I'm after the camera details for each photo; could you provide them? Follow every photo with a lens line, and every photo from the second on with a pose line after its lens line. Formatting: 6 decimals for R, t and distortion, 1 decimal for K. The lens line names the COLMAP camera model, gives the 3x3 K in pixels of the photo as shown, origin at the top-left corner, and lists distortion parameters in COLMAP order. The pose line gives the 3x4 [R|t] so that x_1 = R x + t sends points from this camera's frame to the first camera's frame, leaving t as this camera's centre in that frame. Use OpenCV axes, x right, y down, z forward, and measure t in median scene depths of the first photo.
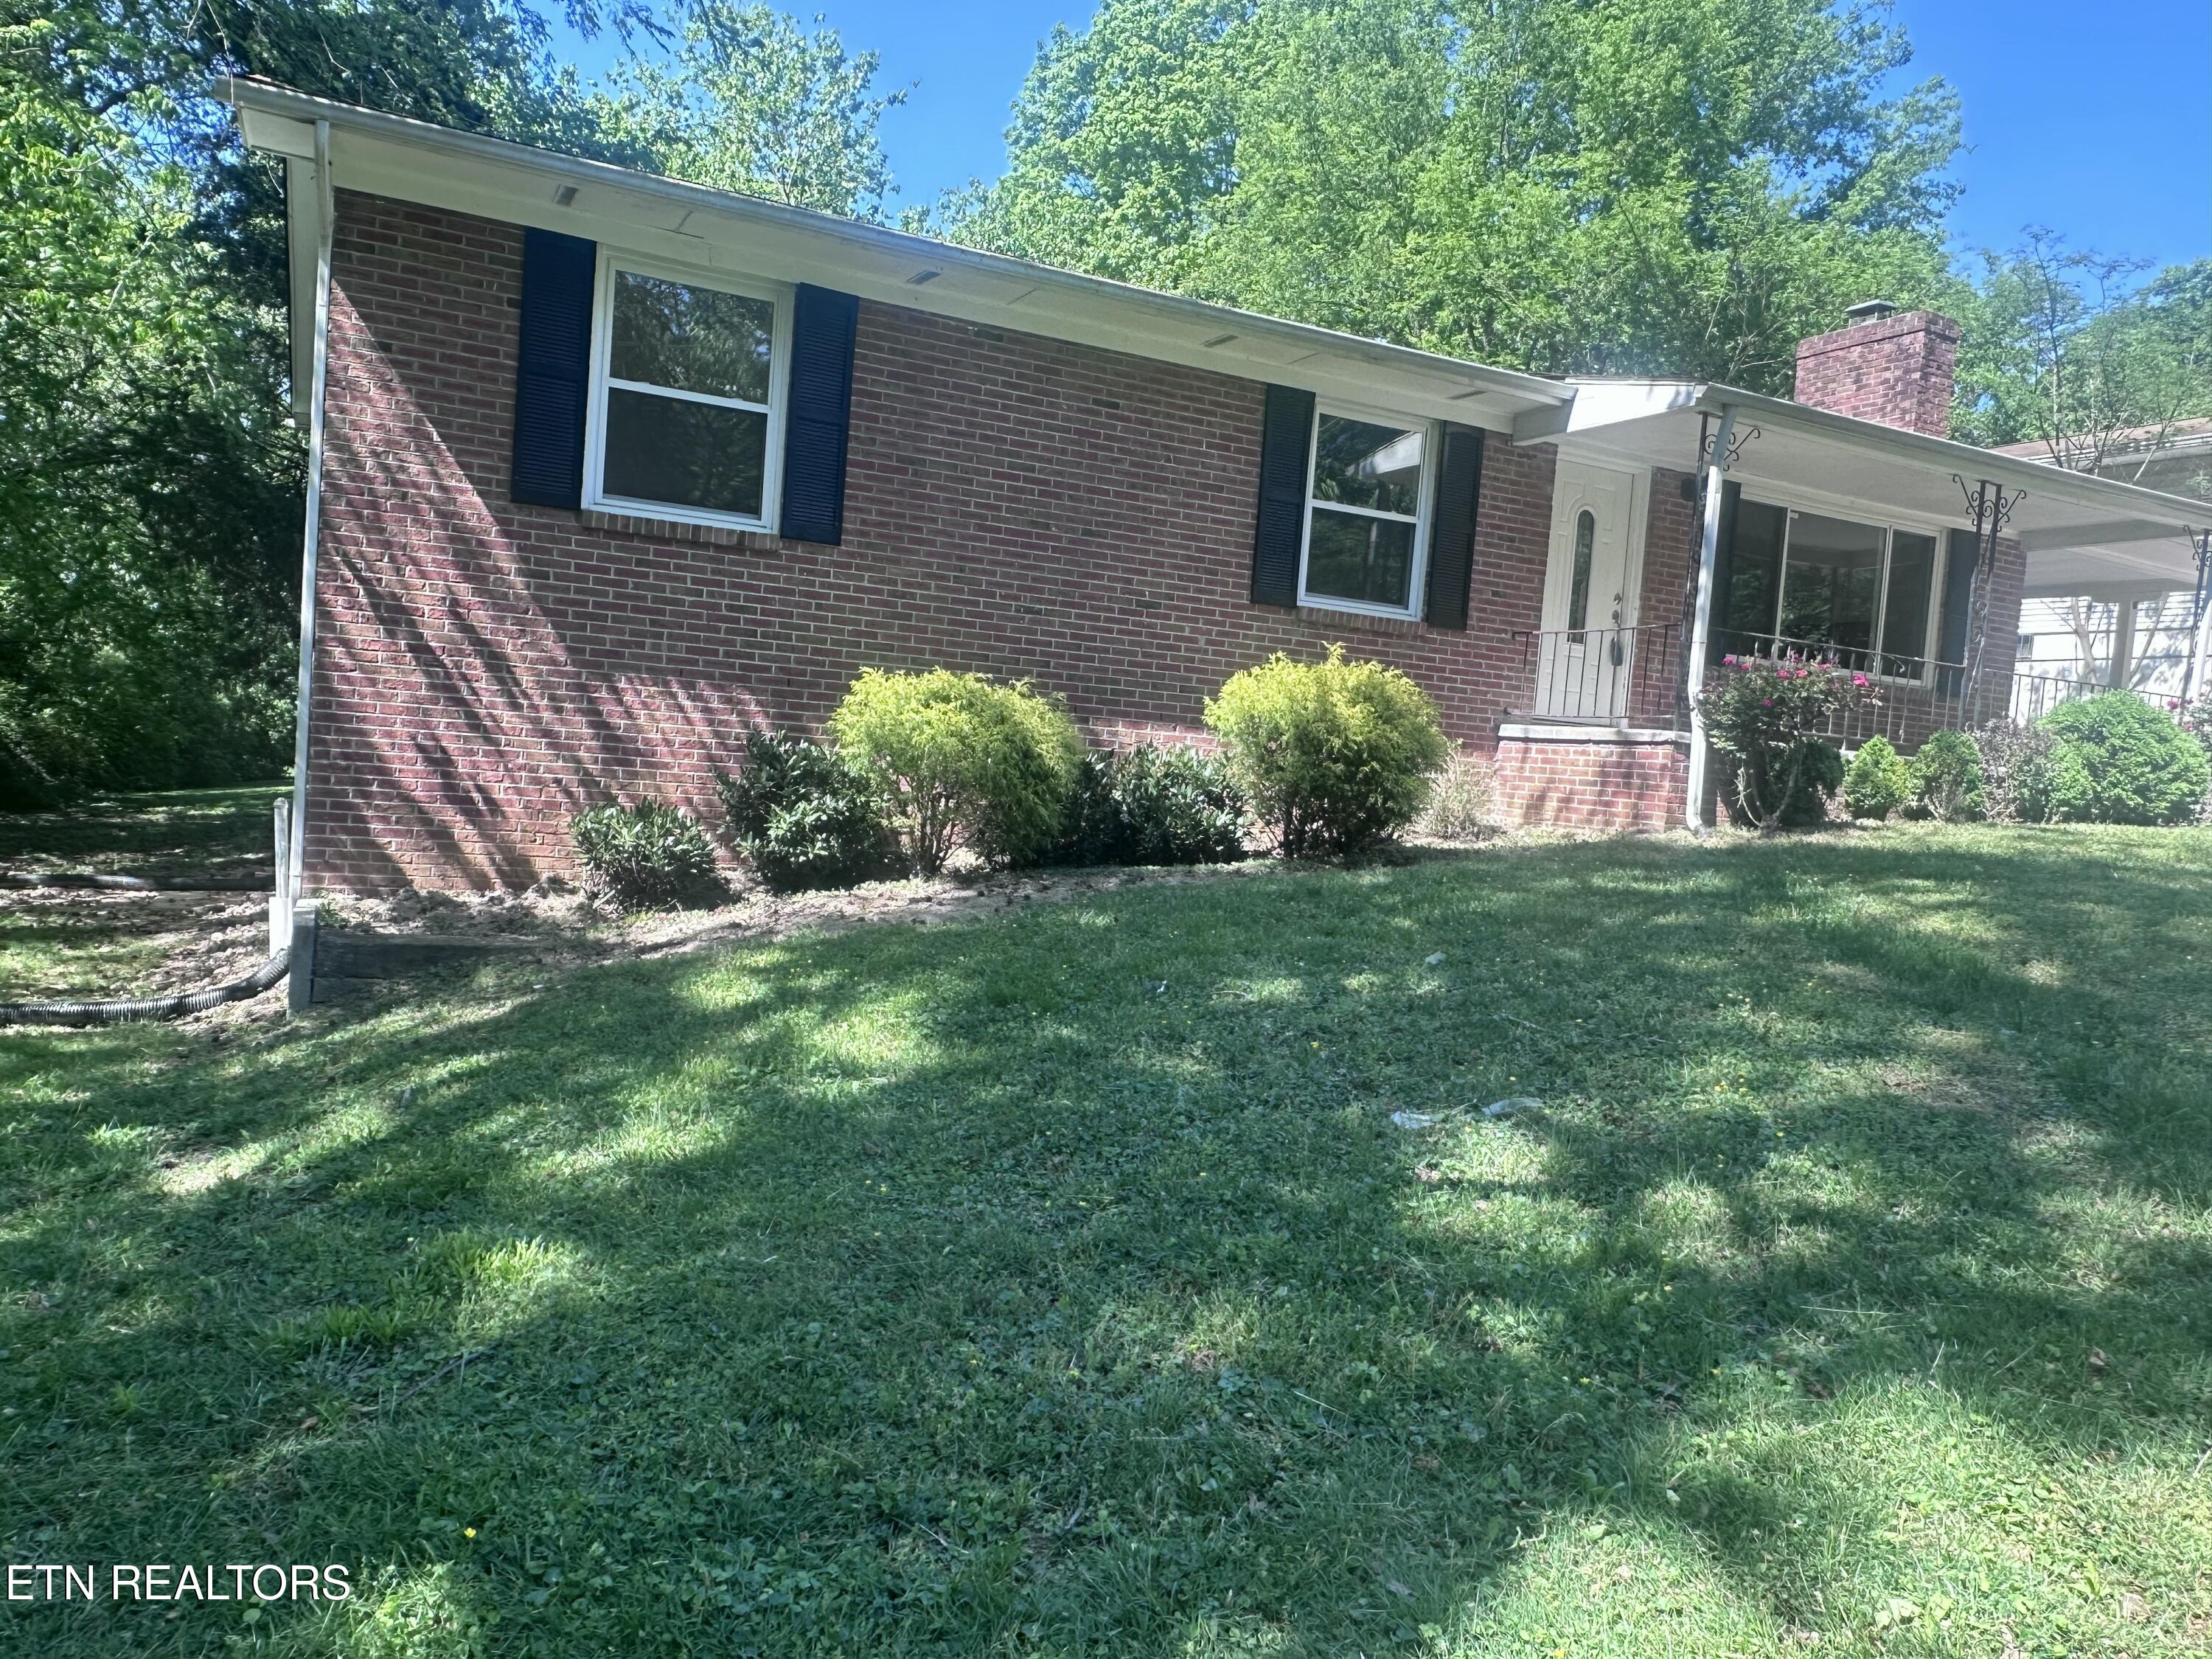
lens RADIAL K [[1537.9, 0, 1104.2], [0, 1537.9, 840.7], [0, 0, 1]] dist [-0.005716, 0.004497]
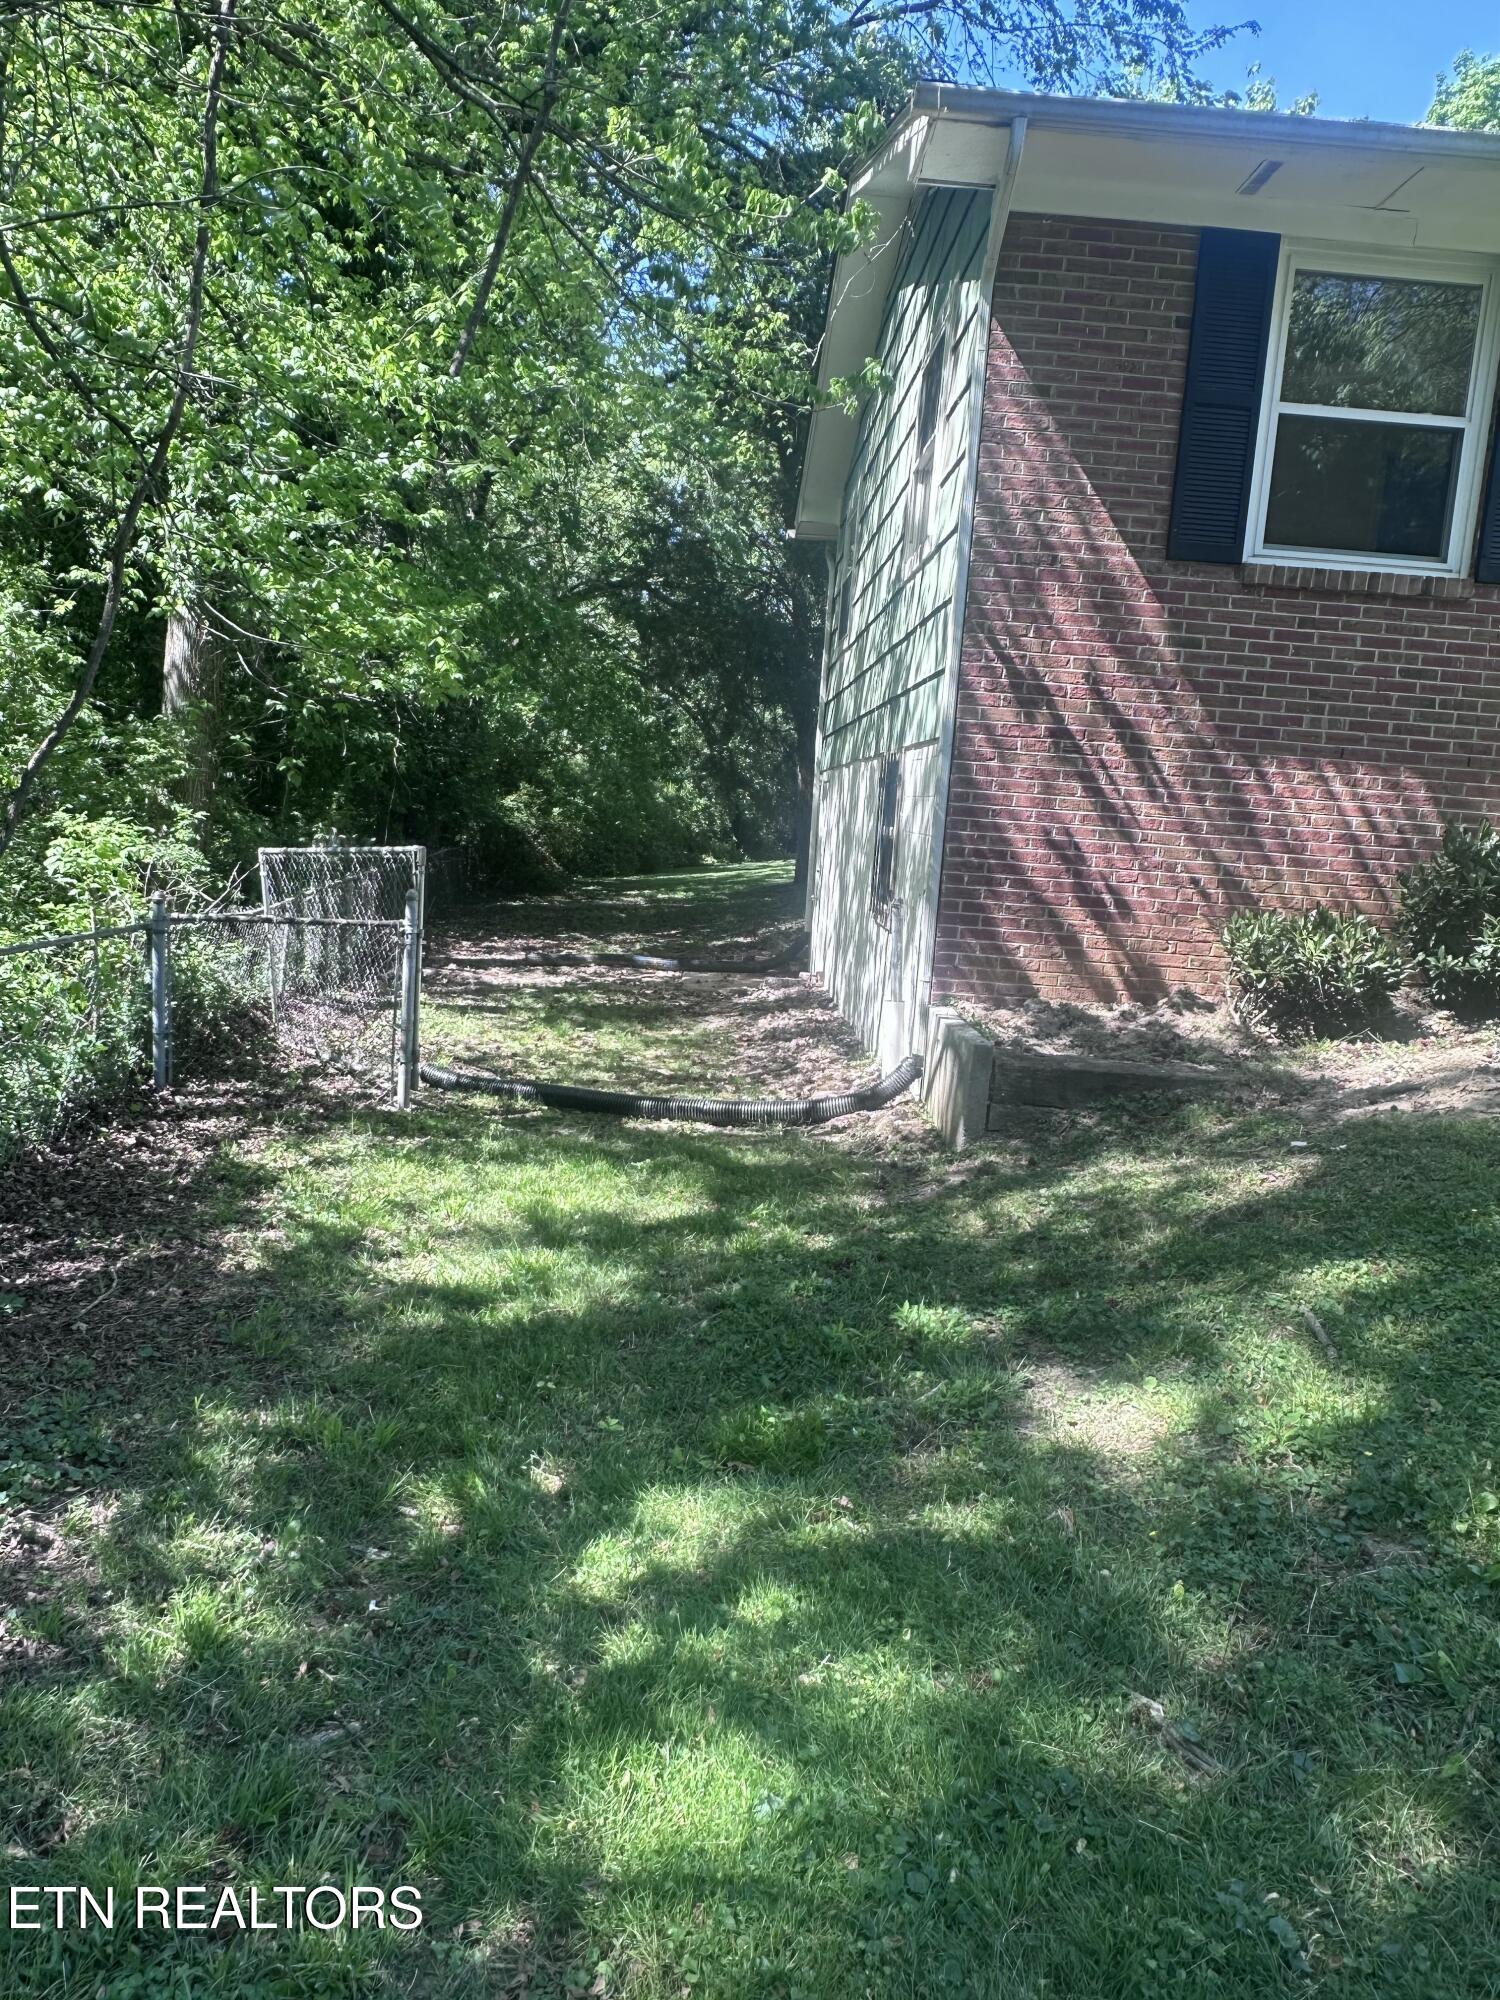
lens RADIAL K [[1390.5, 0, 749.8], [0, 1390.5, 993.0], [0, 0, 1]] dist [-0.005716, 0.004497]
pose [[0.911477, 0.041211, -0.409281, -0.266396], [-0.020001, 0.998232, 0.055971, -0.014893], [0.410864, -0.042830, 0.910690, 0.176104]]
